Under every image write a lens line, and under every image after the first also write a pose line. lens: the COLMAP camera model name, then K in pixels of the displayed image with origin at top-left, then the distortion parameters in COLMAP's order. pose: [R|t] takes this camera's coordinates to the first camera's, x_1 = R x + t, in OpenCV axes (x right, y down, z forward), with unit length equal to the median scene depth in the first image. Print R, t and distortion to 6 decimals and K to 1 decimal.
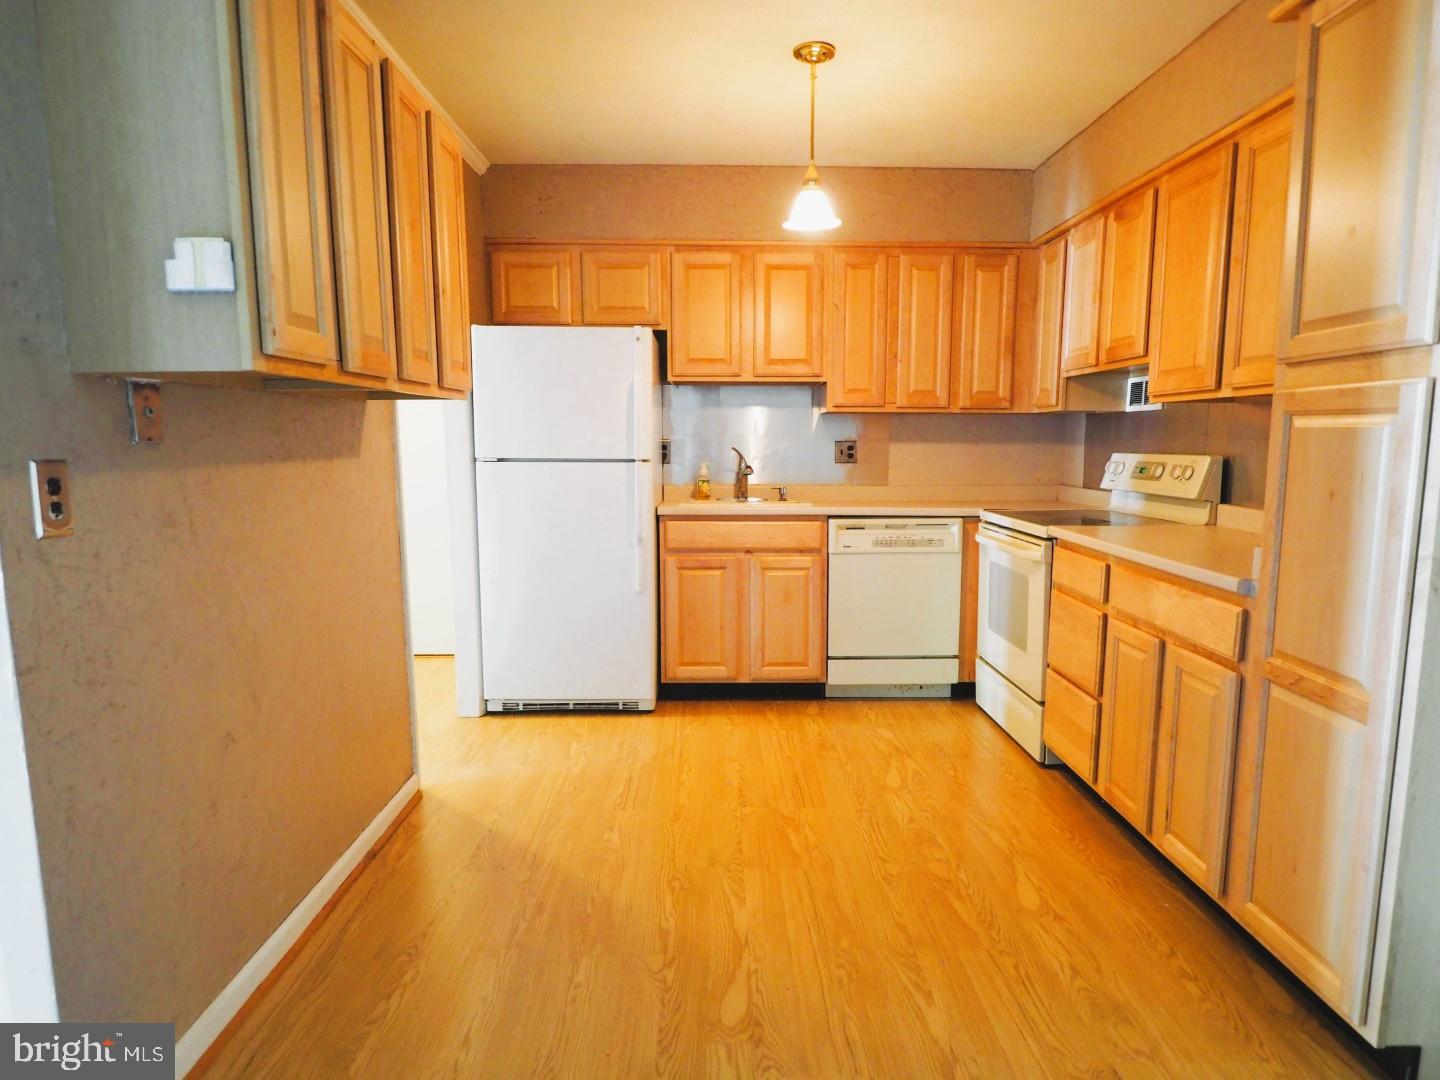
lens RADIAL K [[830.9, 0, 720.0], [0, 830.9, 540.0], [0, 0, 1]] dist [-0.000677, -0.000333]
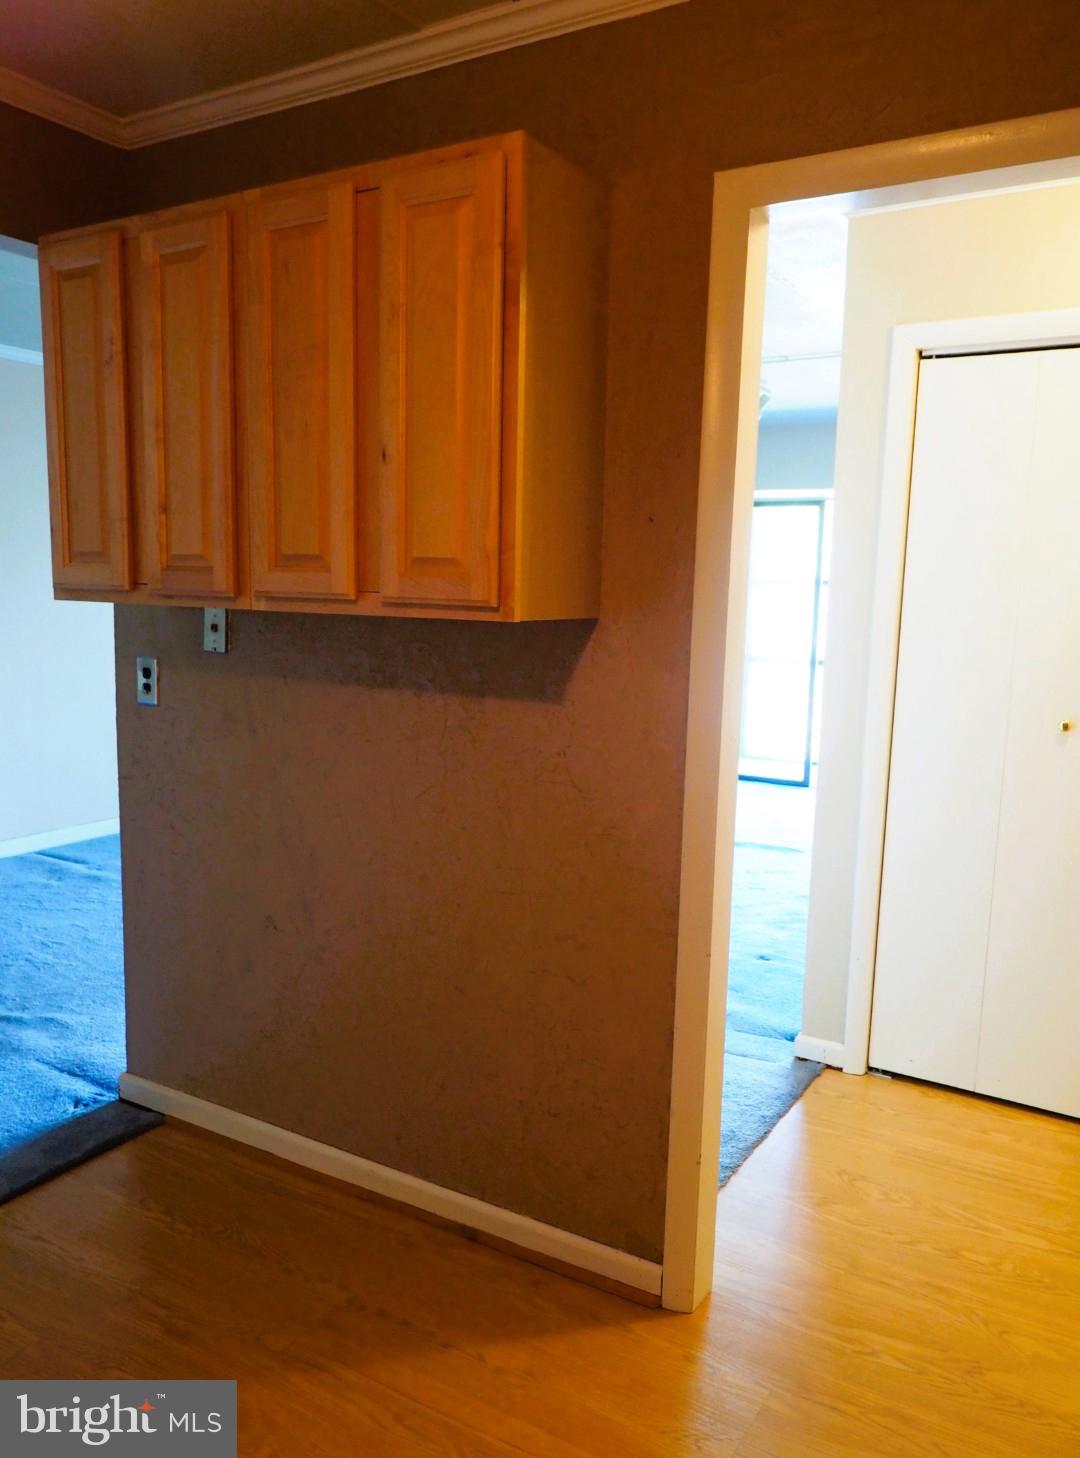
lens RADIAL K [[1128.4, 0, 540.0], [0, 1128.4, 729.0], [0, 0, 1]] dist [-0.006850, -0.001880]
pose [[-0.525173, 0.121065, -0.842340, 0.445728], [-0.119046, 0.969644, 0.213583, -0.366196], [0.842627, 0.212446, -0.494819, 1.951728]]
